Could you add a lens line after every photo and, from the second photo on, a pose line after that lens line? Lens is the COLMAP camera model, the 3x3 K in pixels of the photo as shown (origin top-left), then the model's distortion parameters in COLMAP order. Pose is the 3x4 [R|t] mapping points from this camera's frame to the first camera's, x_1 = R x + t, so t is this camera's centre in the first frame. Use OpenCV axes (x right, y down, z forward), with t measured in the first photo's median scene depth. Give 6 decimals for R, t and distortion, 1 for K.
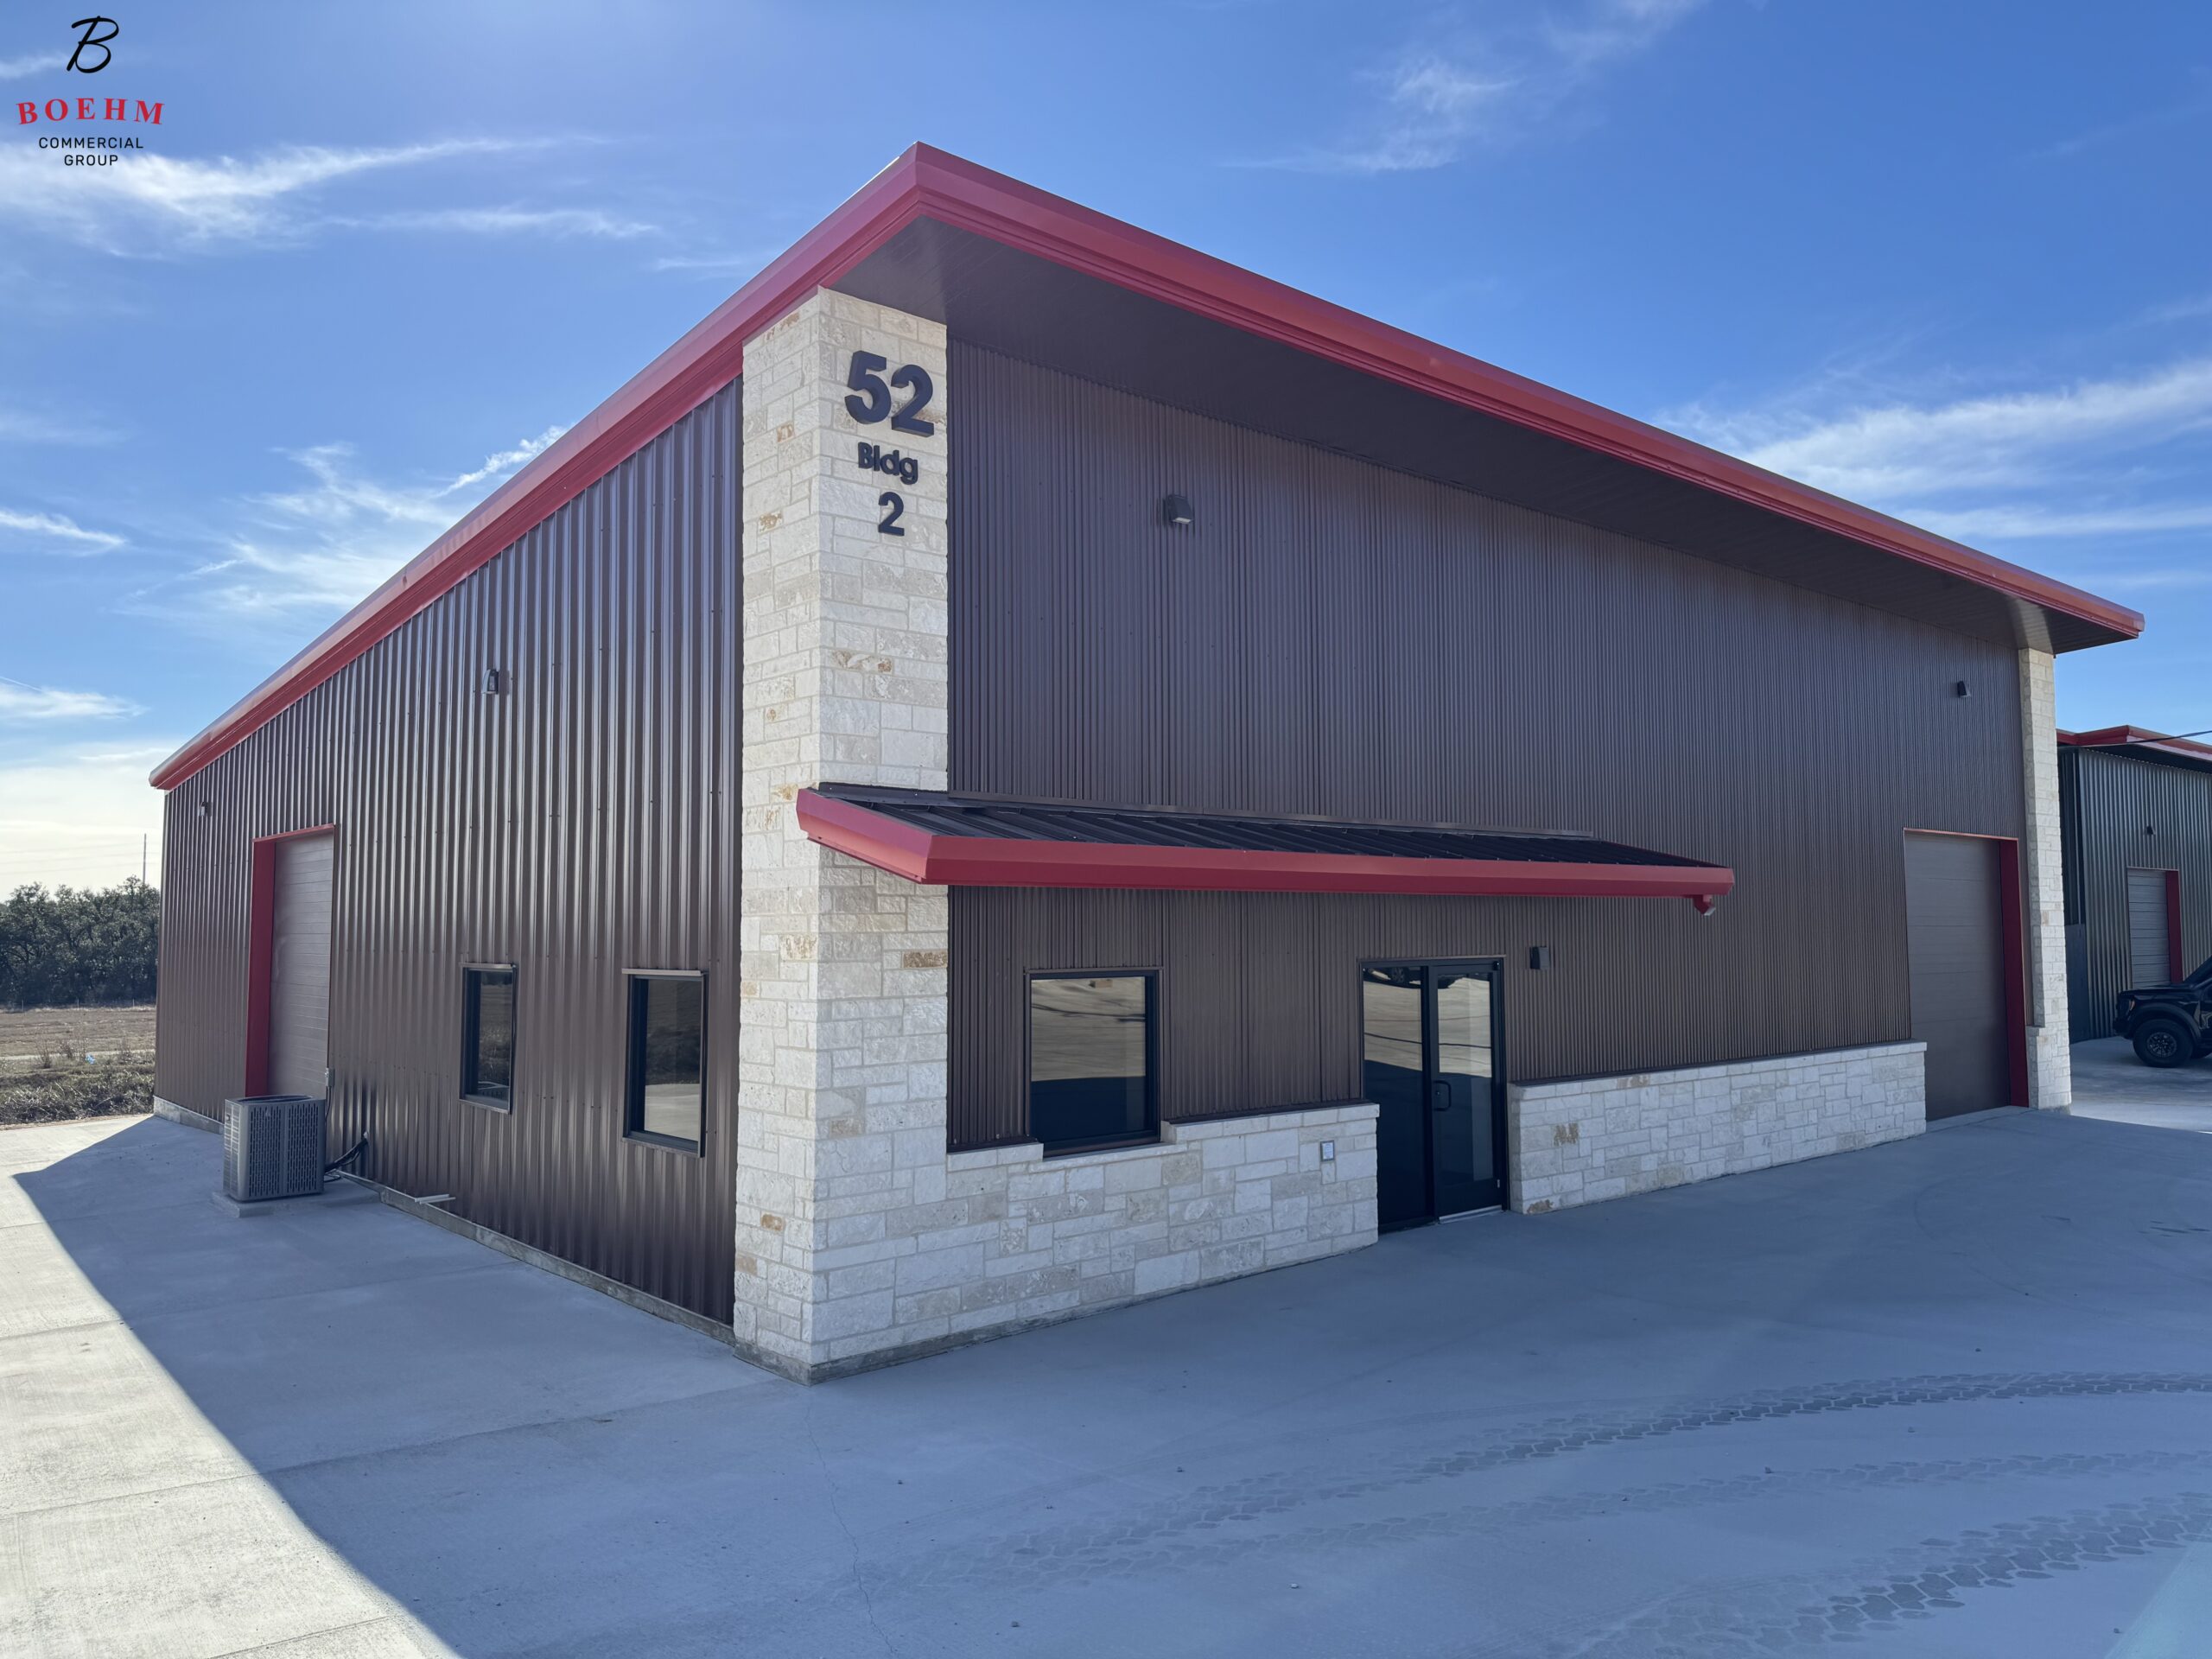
lens RADIAL K [[1467.3, 0, 985.8], [0, 1467.3, 828.8], [0, 0, 1]] dist [0.054319, -0.071779]
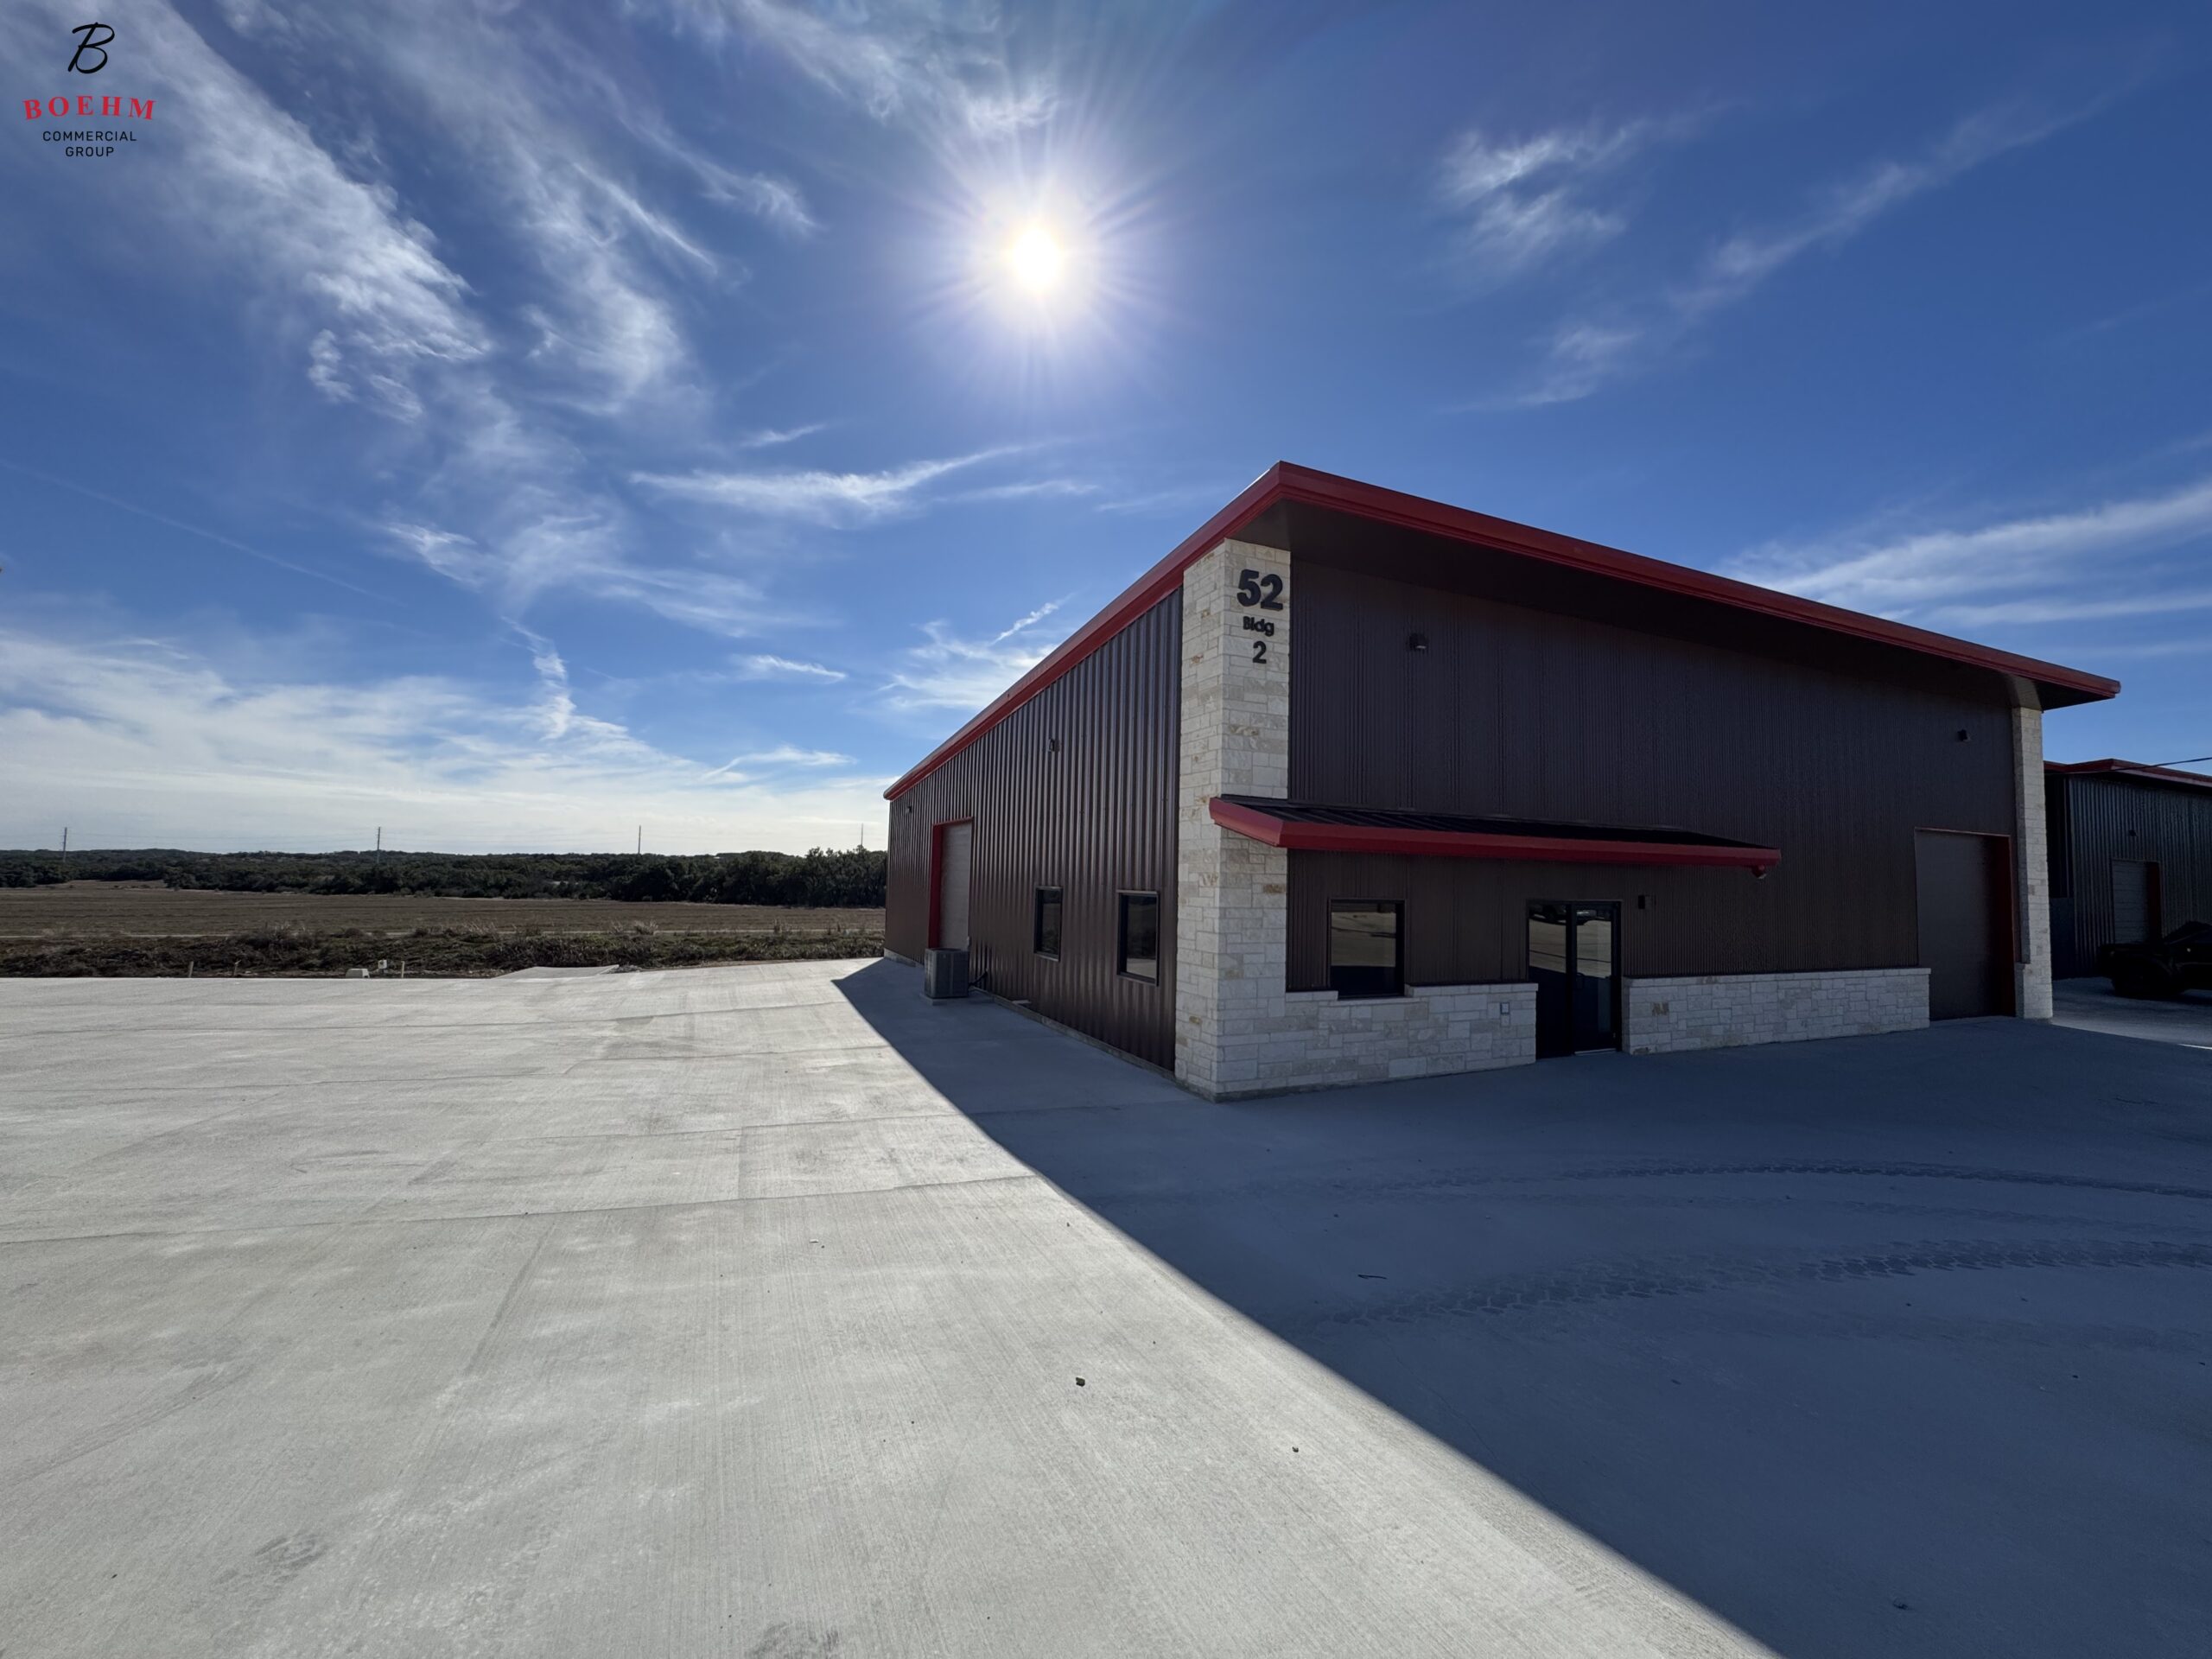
lens RADIAL K [[880.1, 0, 1070.7], [0, 880.1, 832.2], [0, 0, 1]] dist [-0.000125, -0.000243]
pose [[0.973948, 0.008686, -0.226606, -0.036570], [-0.007637, 0.999956, 0.005503, 0.011208], [0.226643, -0.003629, 0.973971, -0.137960]]
